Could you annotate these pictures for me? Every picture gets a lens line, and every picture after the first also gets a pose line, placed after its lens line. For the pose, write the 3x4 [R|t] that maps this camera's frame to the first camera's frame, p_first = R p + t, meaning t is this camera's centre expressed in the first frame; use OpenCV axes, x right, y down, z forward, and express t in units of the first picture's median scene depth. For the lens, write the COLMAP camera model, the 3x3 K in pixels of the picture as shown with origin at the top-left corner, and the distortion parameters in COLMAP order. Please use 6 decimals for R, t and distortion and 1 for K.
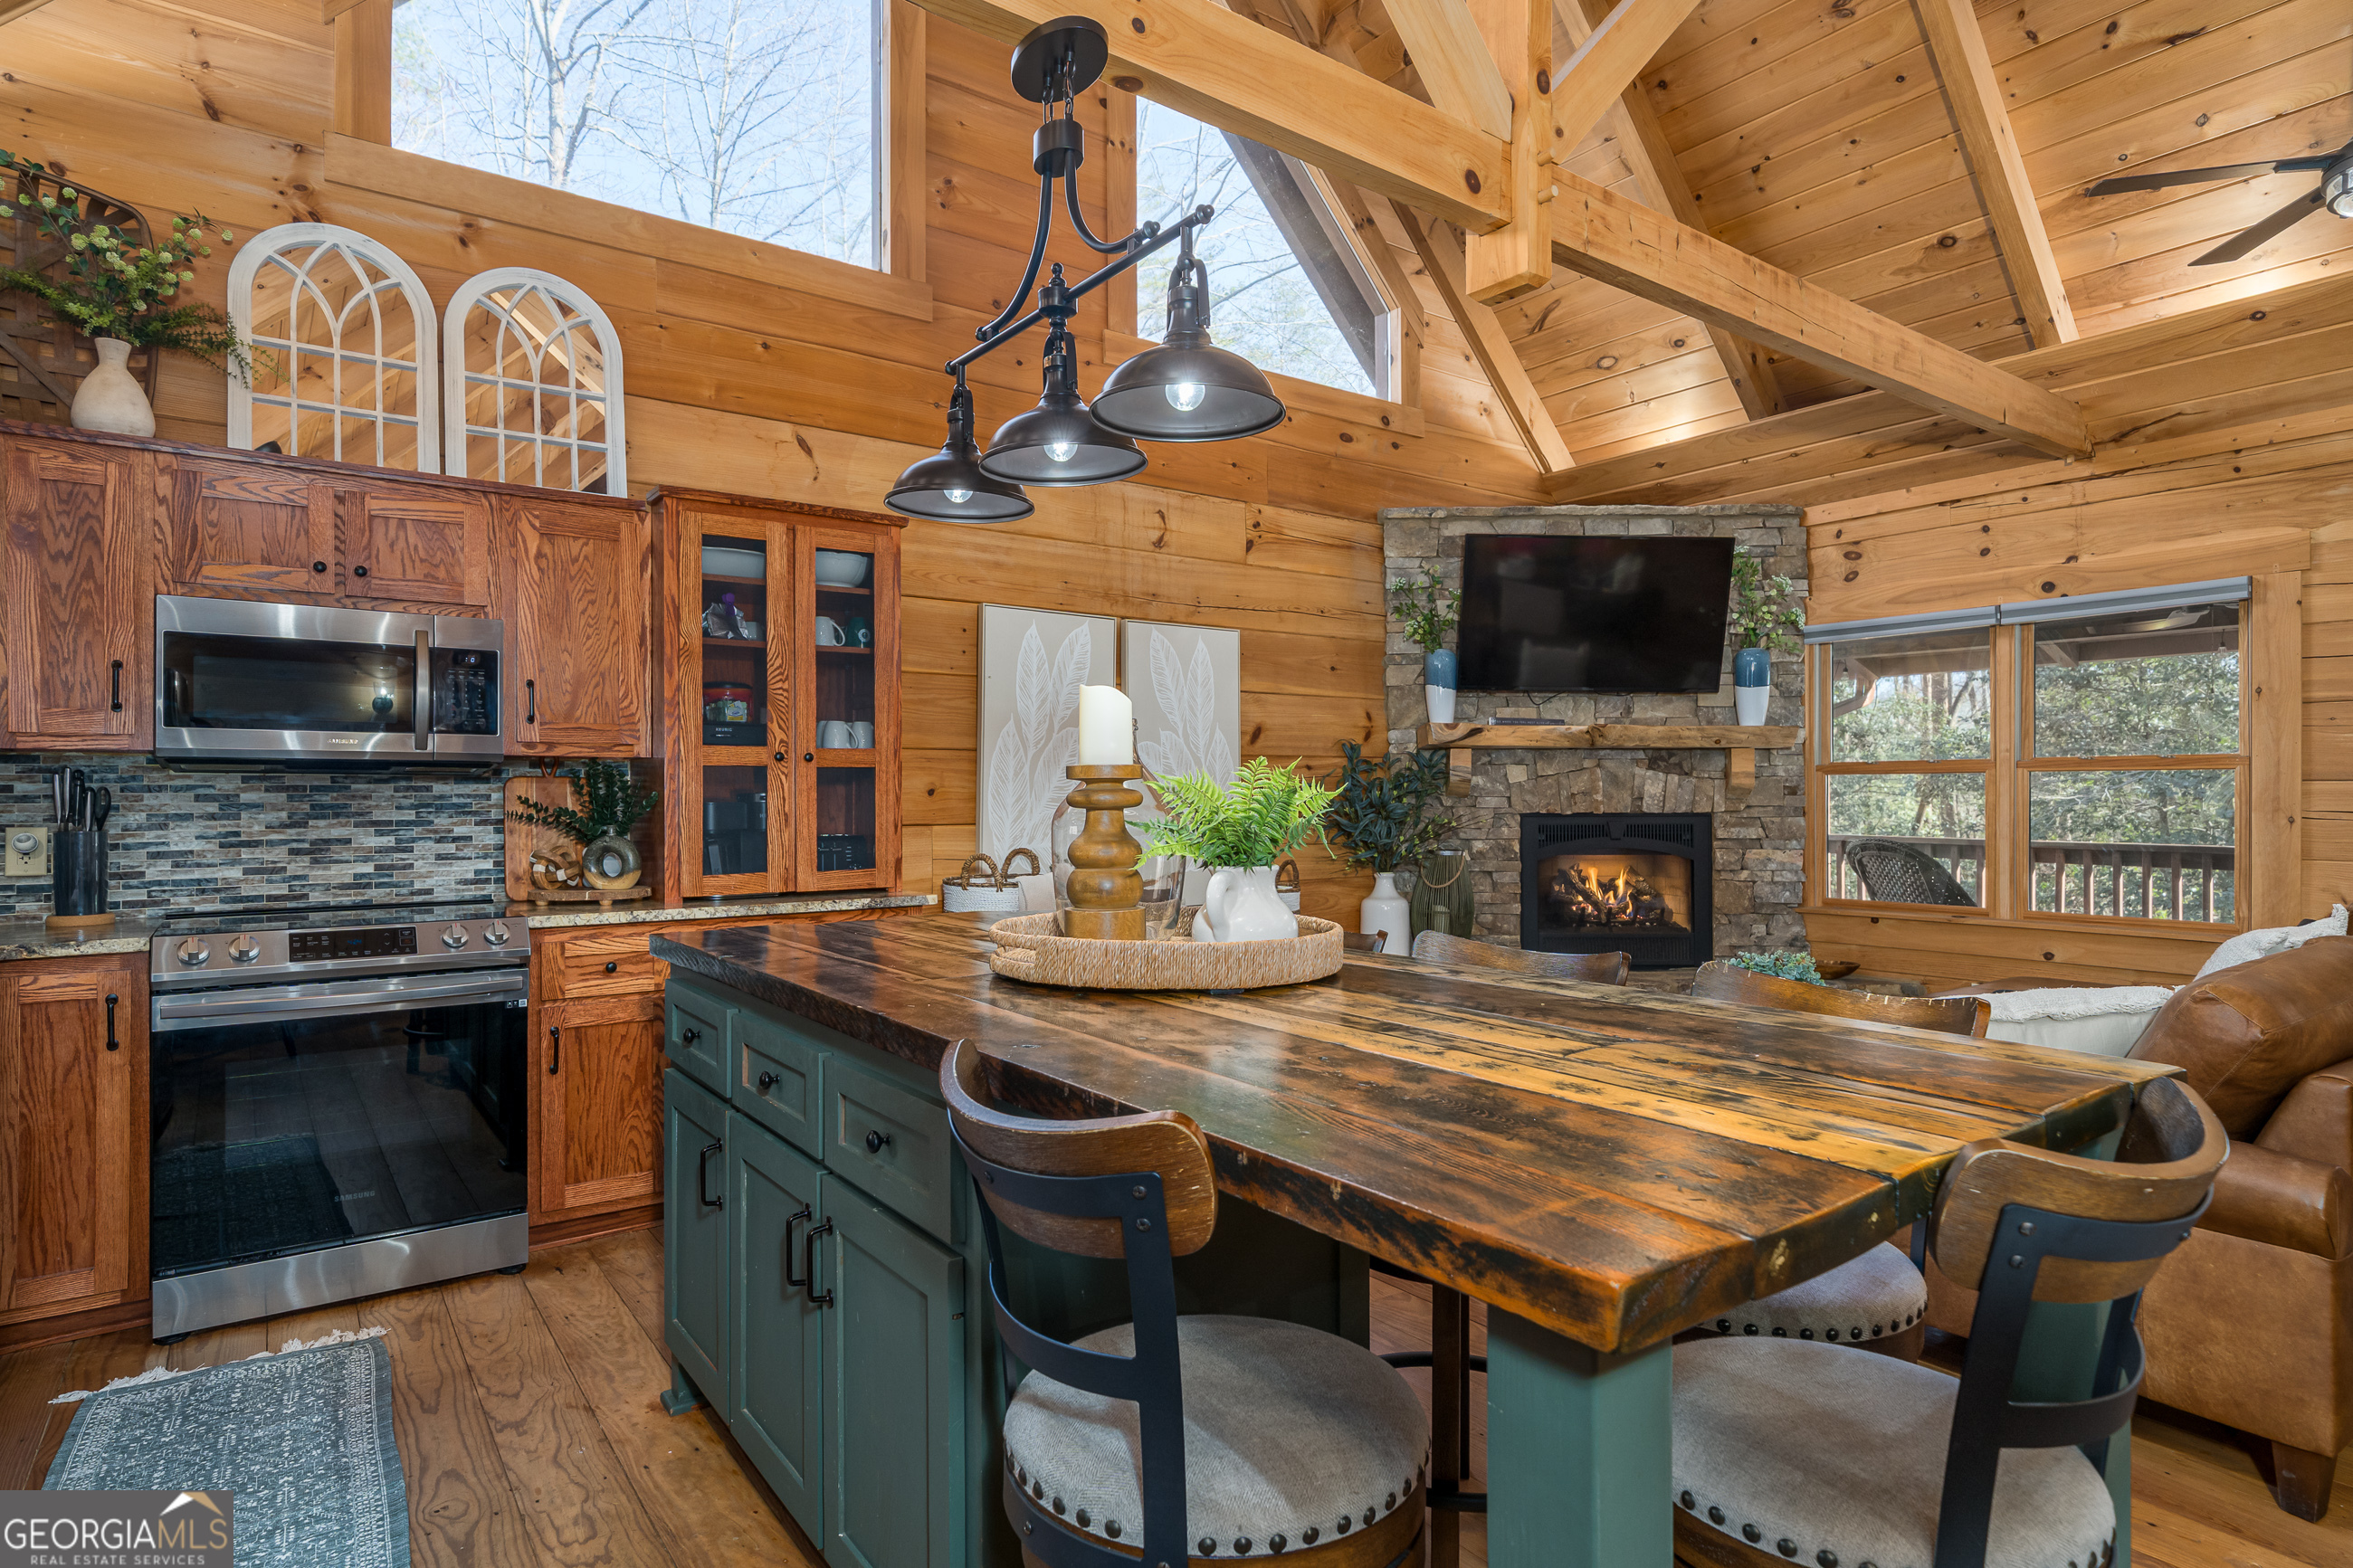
lens RADIAL K [[1260.5, 0, 1198.7], [0, 1260.5, 790.1], [0, 0, 1]] dist [0.000649, -0.001857]
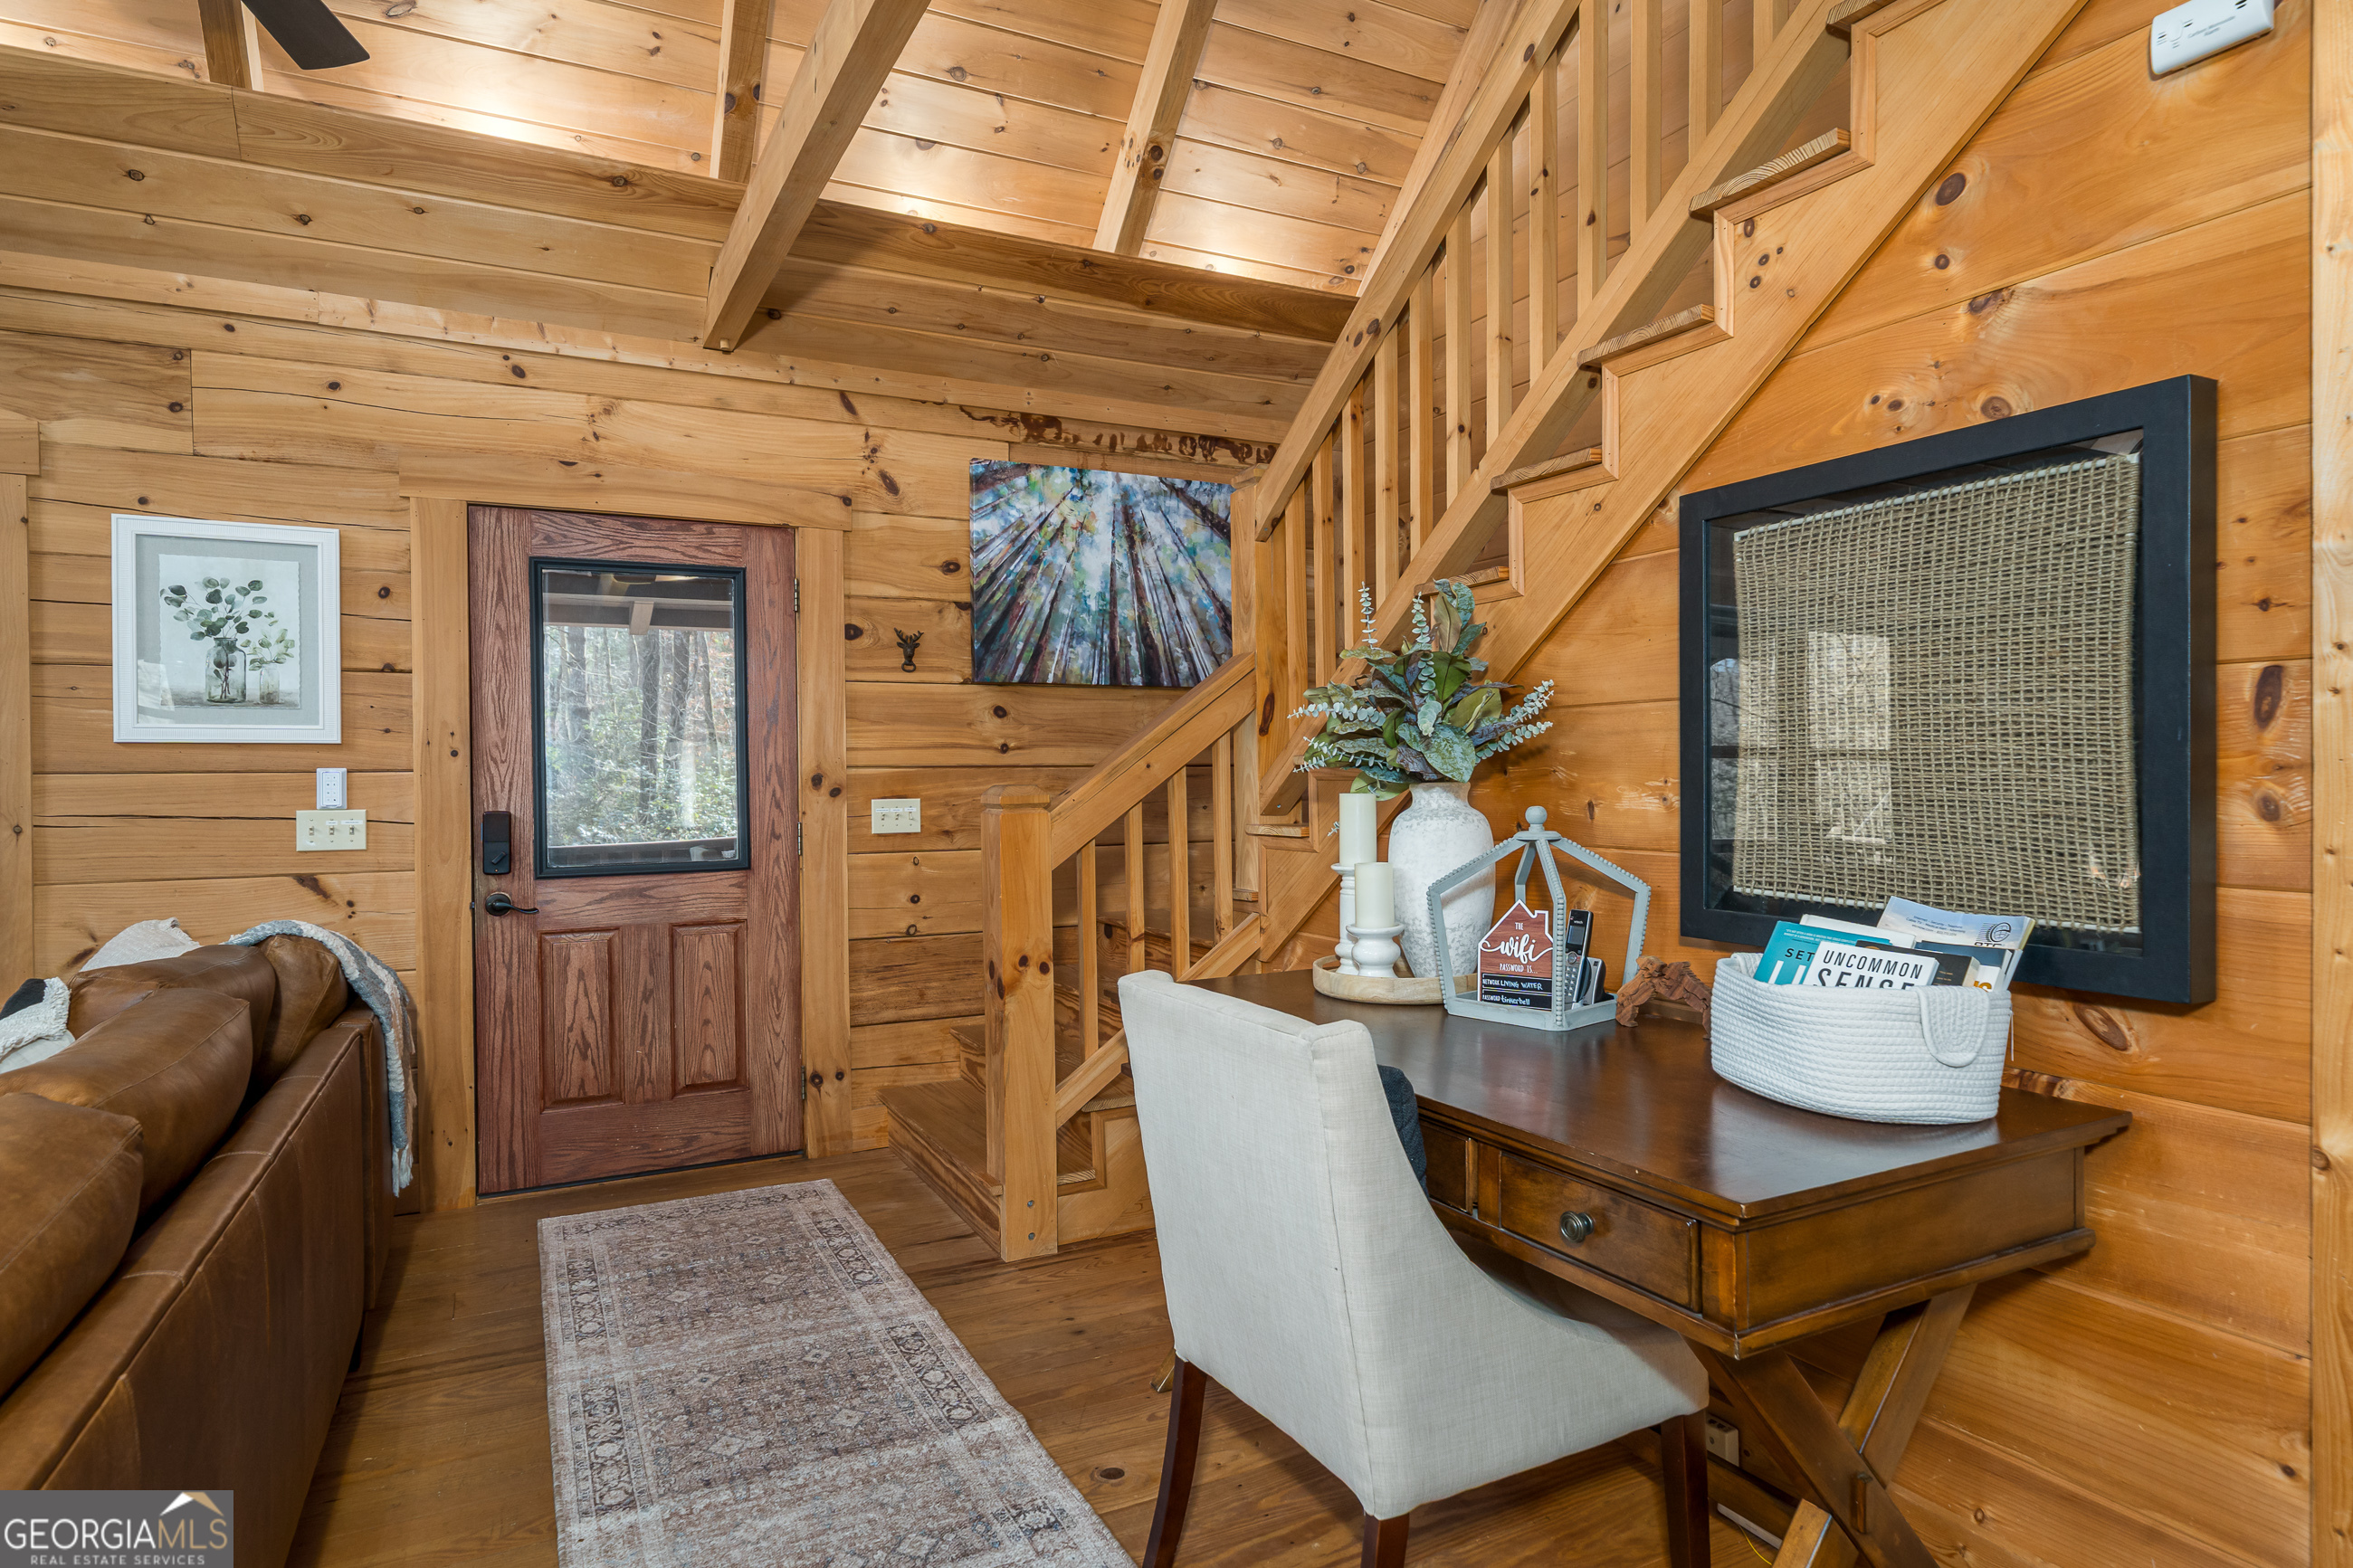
lens RADIAL K [[1289.2, 0, 1176.5], [0, 1289.2, 784.0], [0, 0, 1]] dist [0.004060, 0.001428]
pose [[0.153846, -0.010511, 0.988039, 0.292099], [0.008403, 0.999921, 0.009329, -0.003715], [-0.988059, 0.006868, 0.153922, 0.289406]]
